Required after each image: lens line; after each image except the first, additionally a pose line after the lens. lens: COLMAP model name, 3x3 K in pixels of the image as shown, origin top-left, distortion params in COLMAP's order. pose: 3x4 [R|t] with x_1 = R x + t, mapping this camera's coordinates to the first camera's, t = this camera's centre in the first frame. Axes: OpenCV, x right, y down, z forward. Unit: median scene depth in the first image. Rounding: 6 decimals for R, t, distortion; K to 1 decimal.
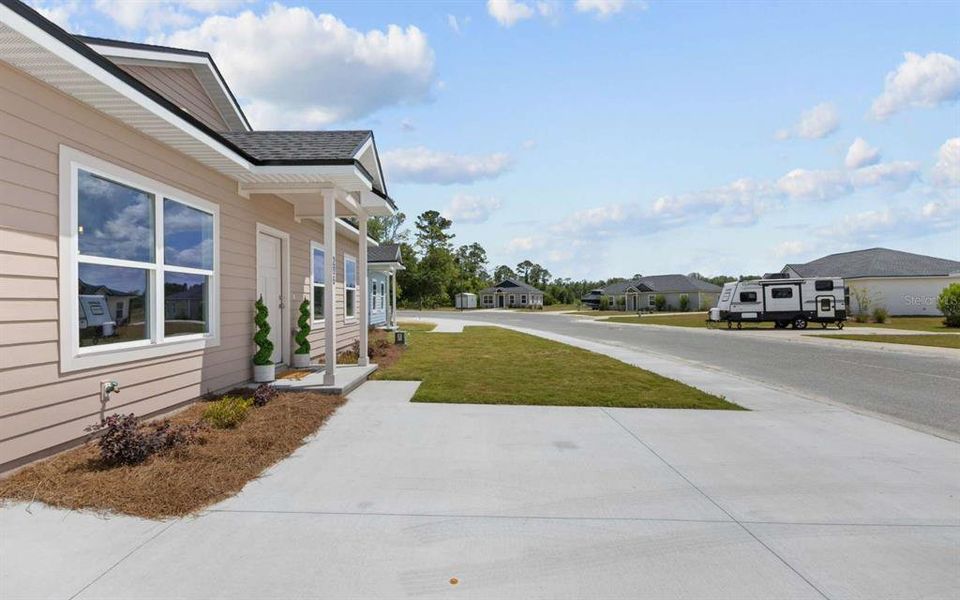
lens RADIAL K [[425.1, 0, 479.5], [0, 425.1, 301.7], [0, 0, 1]] dist [0.000448, 0.000057]
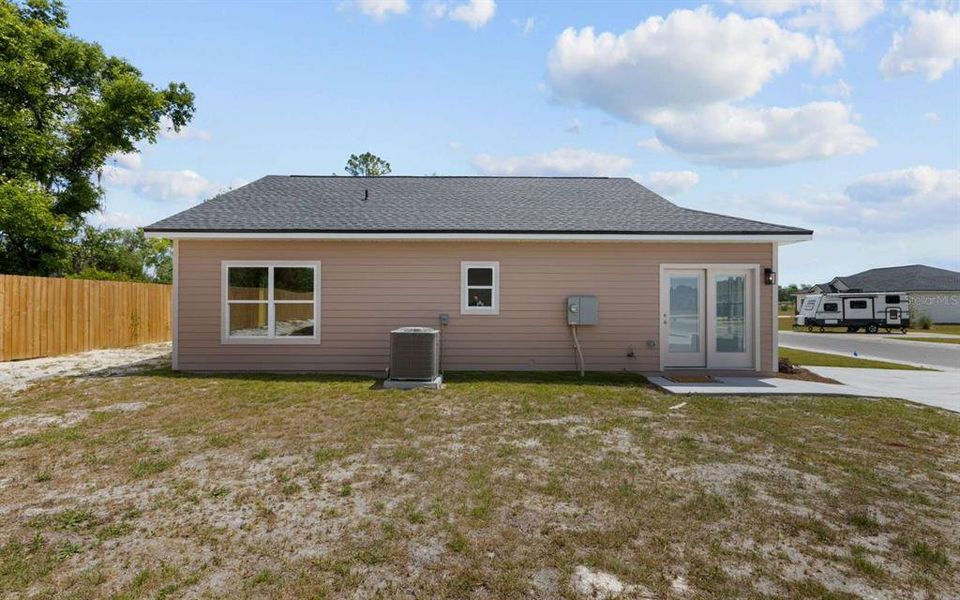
lens RADIAL K [[425.1, 0, 478.0], [0, 425.1, 300.3], [0, 0, 1]] dist [0.000448, 0.000057]
pose [[0.999878, 0.015571, -0.001132, -0.421048], [-0.015569, 0.999878, 0.001264, -0.016974], [0.001151, -0.001246, 0.999999, -0.271552]]
